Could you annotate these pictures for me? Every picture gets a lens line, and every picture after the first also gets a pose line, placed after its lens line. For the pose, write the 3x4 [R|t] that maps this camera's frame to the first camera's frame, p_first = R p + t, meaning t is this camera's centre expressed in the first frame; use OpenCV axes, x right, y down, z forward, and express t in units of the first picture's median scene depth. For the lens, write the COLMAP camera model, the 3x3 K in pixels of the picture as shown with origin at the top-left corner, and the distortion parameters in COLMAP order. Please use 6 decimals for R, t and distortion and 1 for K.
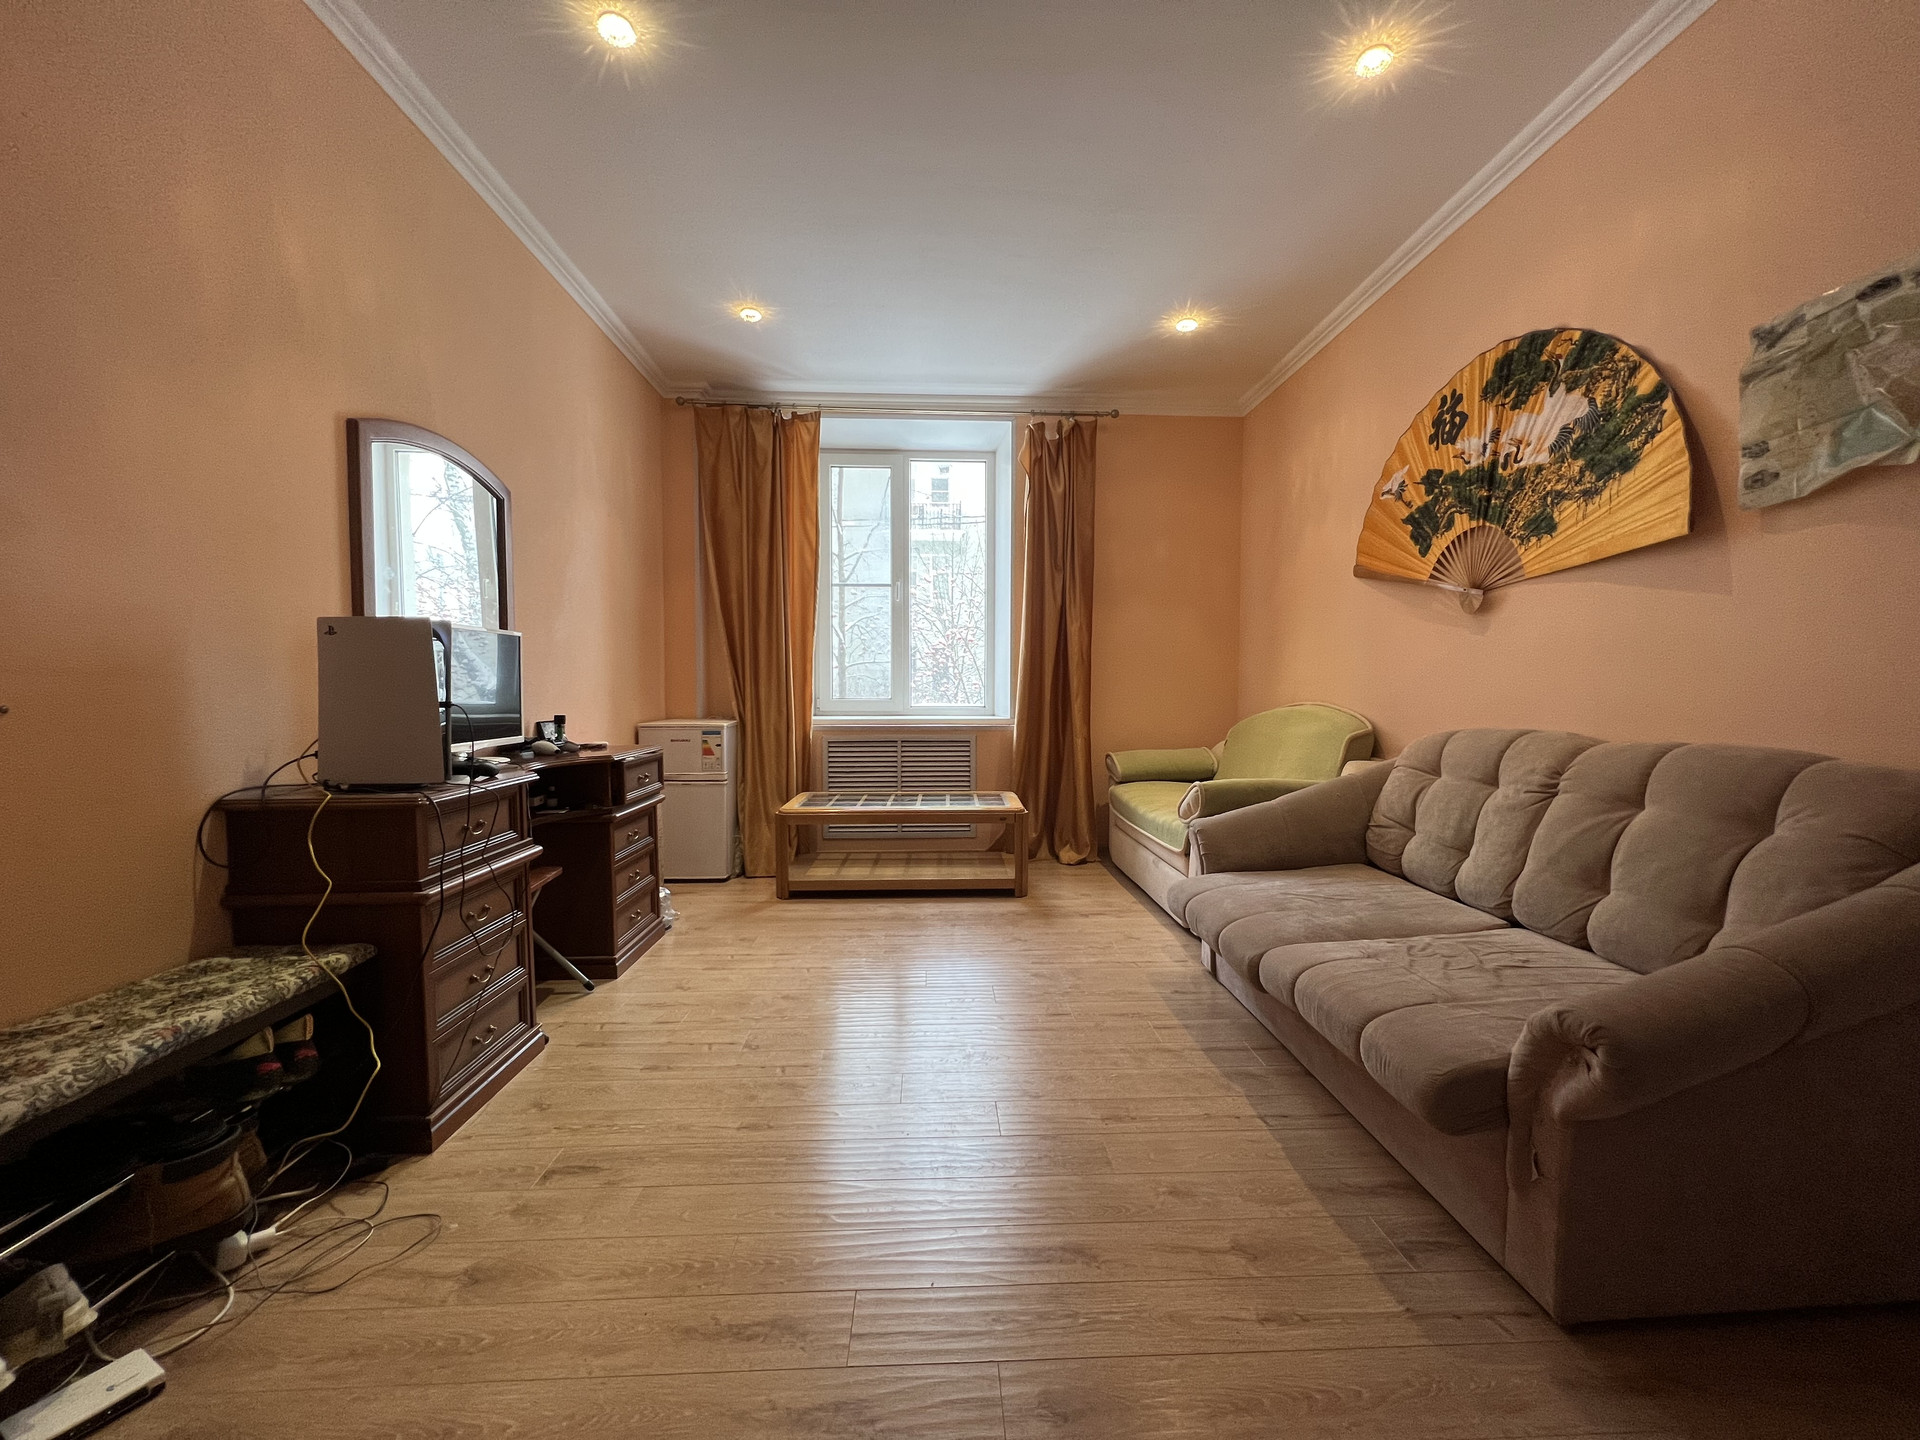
lens RADIAL K [[772.4, 0, 969.8], [0, 772.4, 721.5], [0, 0, 1]] dist [0.008686, -0.000365]
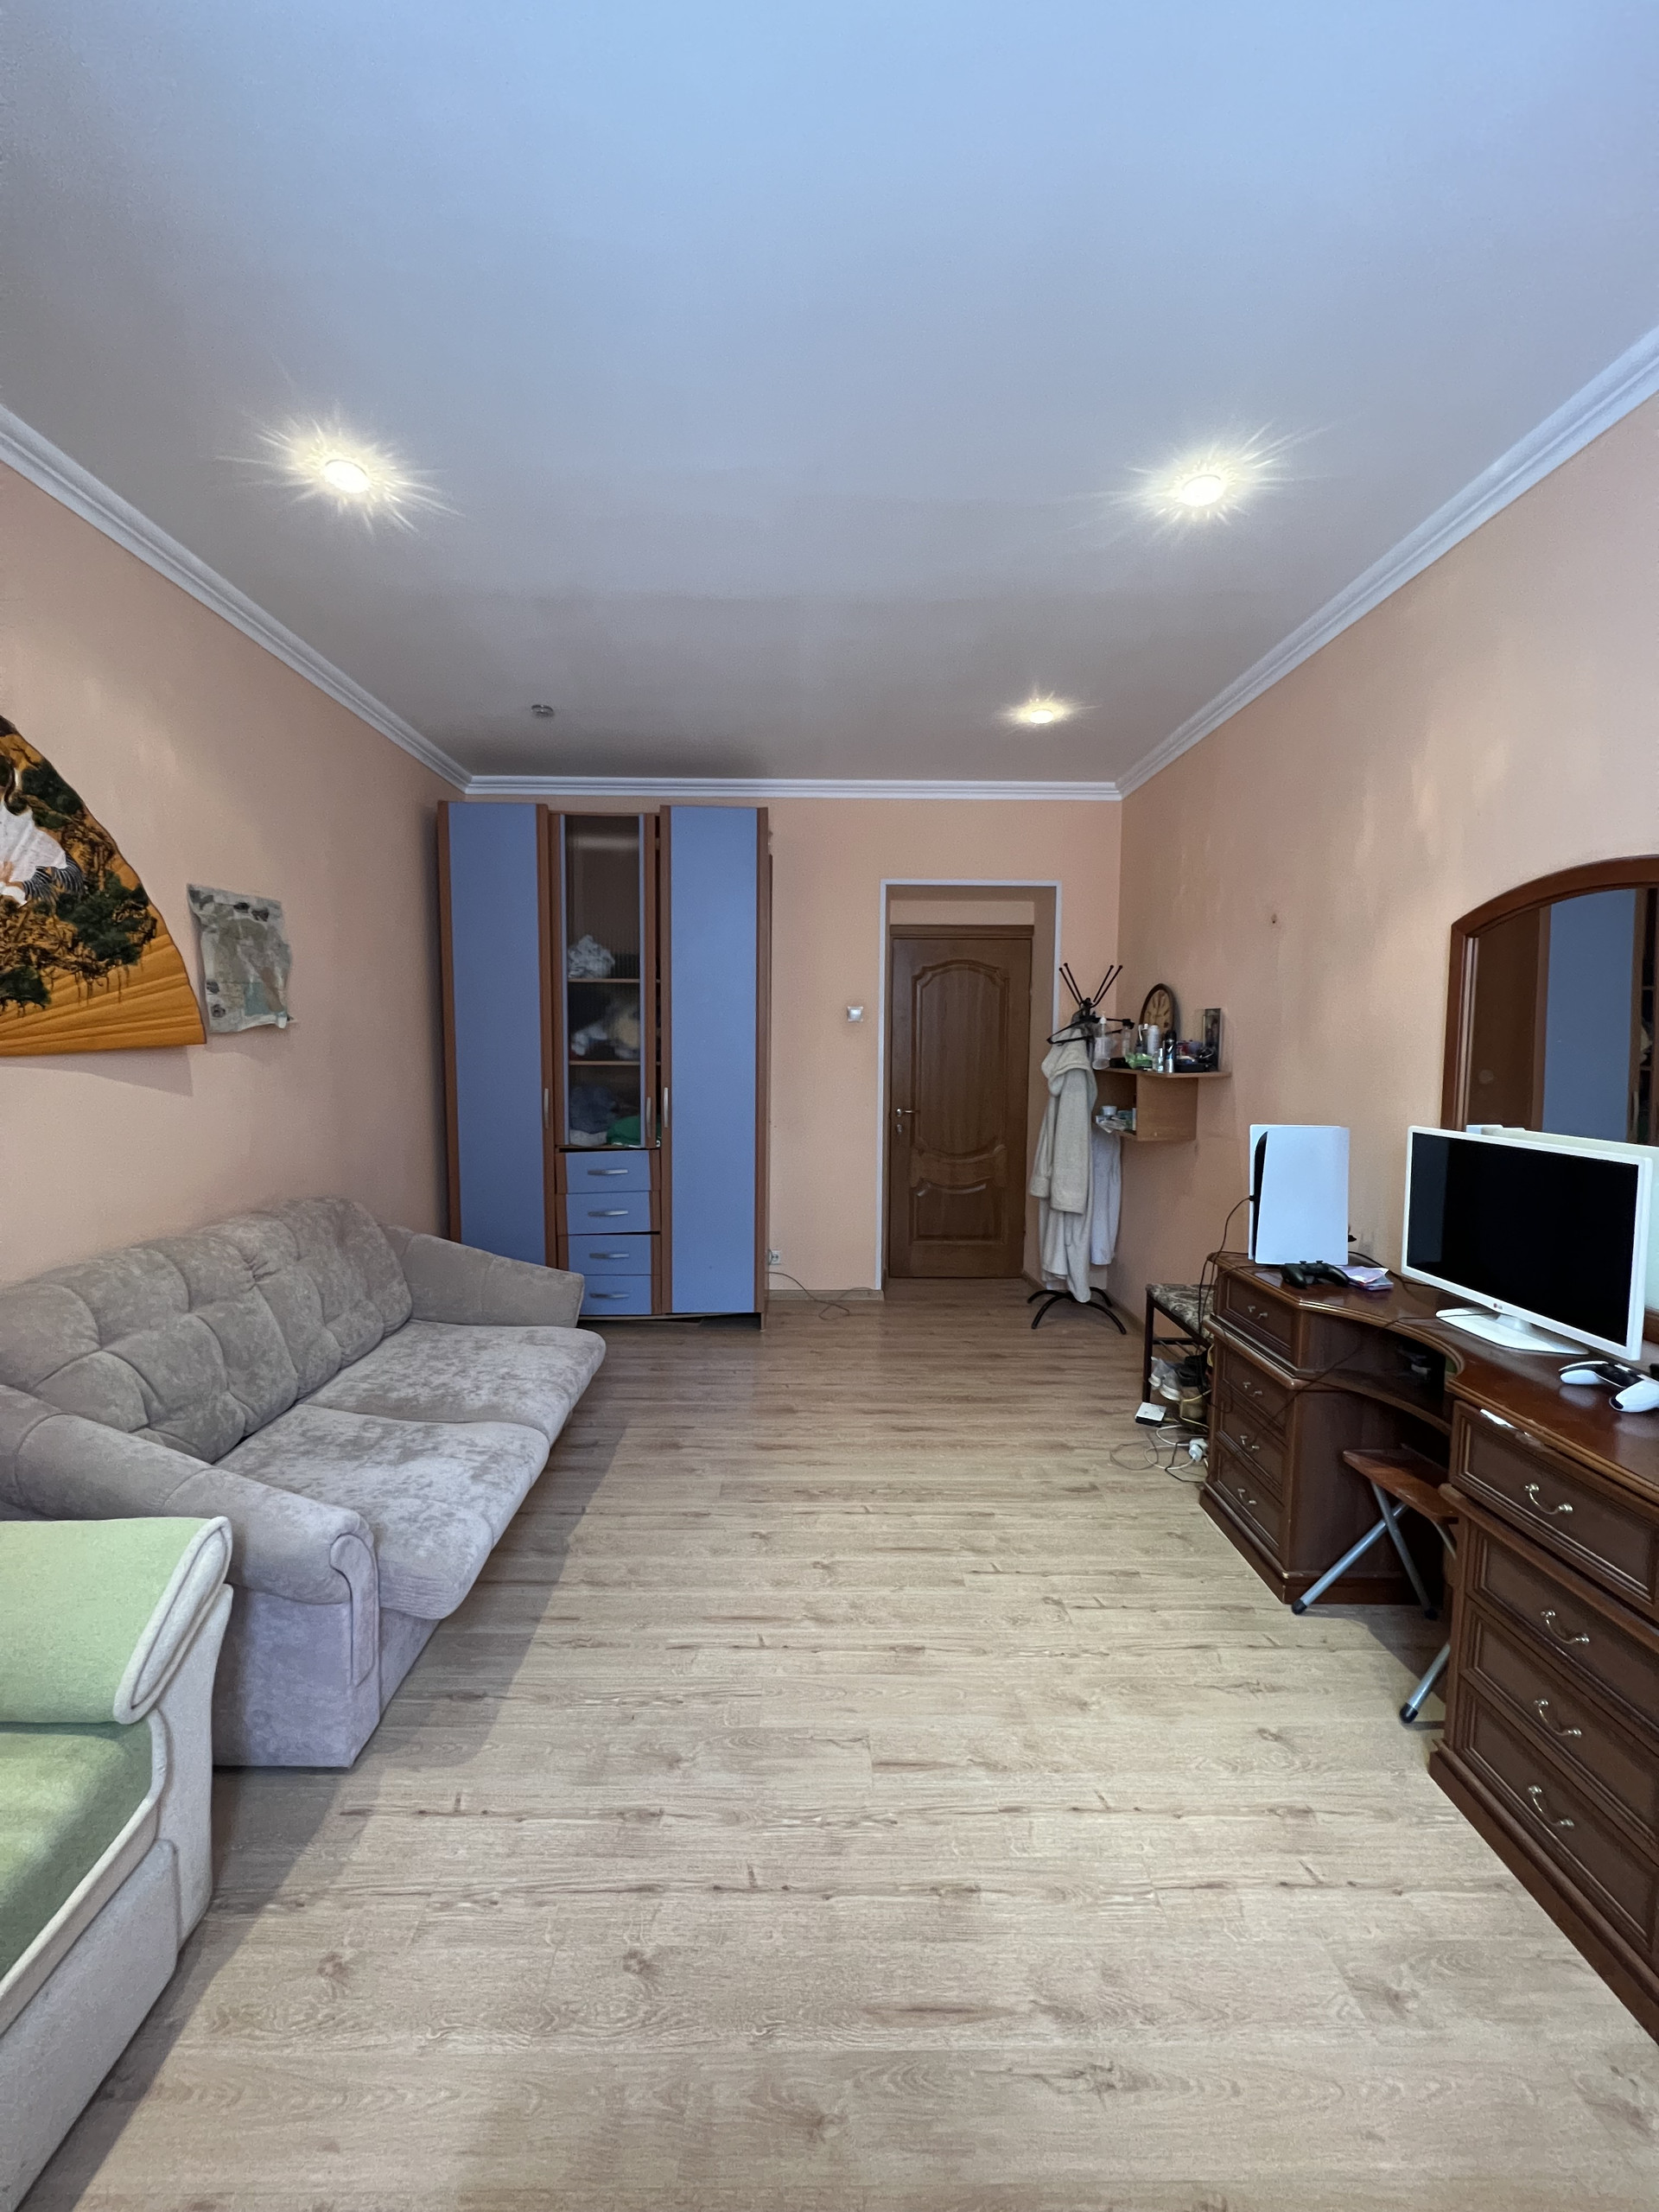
lens RADIAL K [[889.9, 0, 821.6], [0, 889.9, 1101.7], [0, 0, 1]] dist [0.008686, -0.000365]
pose [[-0.999233, -0.010529, 0.037716, -0.049684], [-0.006228, 0.993645, 0.112388, -0.268305], [-0.038660, 0.112066, -0.992948, 1.989817]]
